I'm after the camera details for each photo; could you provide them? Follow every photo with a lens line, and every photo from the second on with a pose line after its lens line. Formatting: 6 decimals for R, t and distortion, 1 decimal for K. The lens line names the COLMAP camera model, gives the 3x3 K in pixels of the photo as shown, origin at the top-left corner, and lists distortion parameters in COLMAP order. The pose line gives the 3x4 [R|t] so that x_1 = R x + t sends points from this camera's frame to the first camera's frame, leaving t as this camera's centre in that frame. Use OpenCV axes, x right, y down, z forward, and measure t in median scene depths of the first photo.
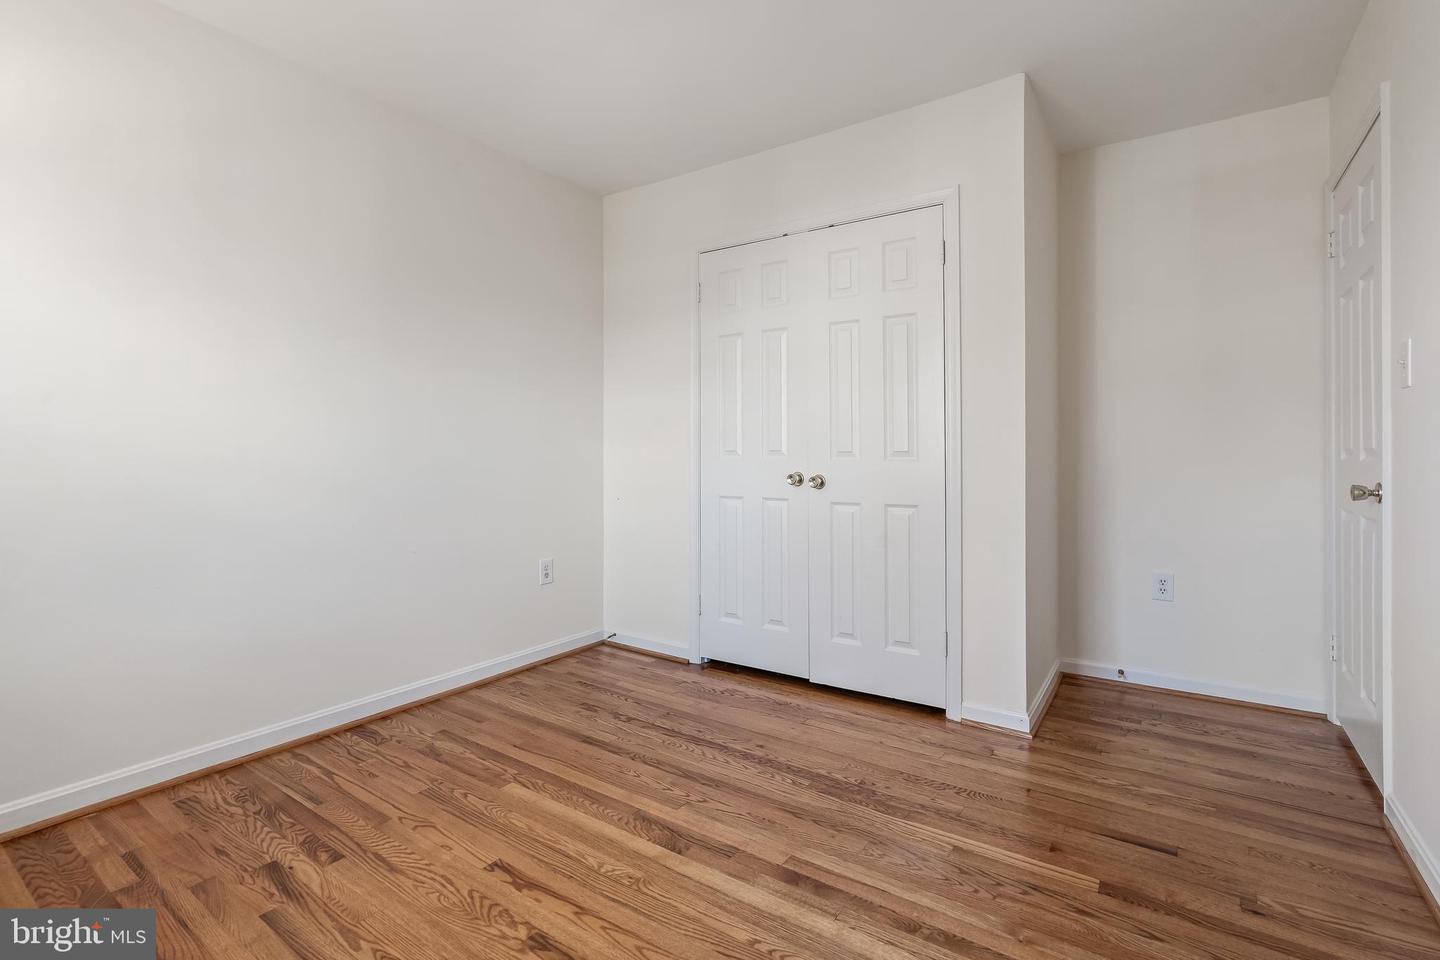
lens RADIAL K [[641.0, 0, 715.1], [0, 641.0, 473.4], [0, 0, 1]] dist [0.000504, 0.001591]
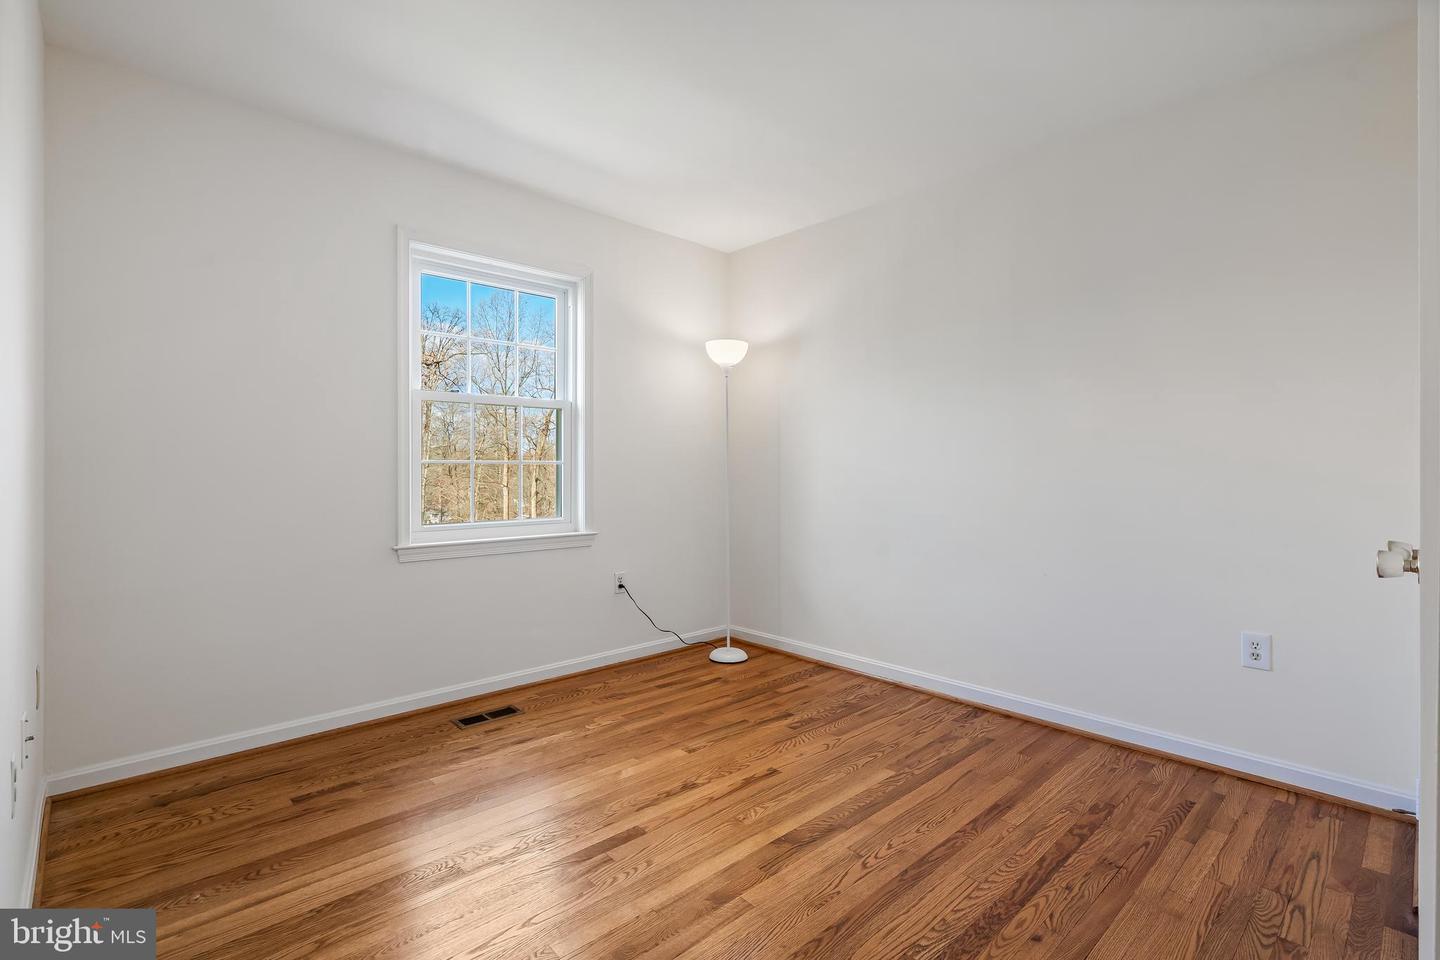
lens RADIAL K [[641.0, 0, 716.3], [0, 641.0, 476.6], [0, 0, 1]] dist [0.000504, 0.001591]
pose [[-0.160446, 0.010597, -0.986988, 0.787723], [-0.036644, 0.999189, 0.016685, -0.040618], [0.986364, 0.038844, -0.159927, 0.797481]]
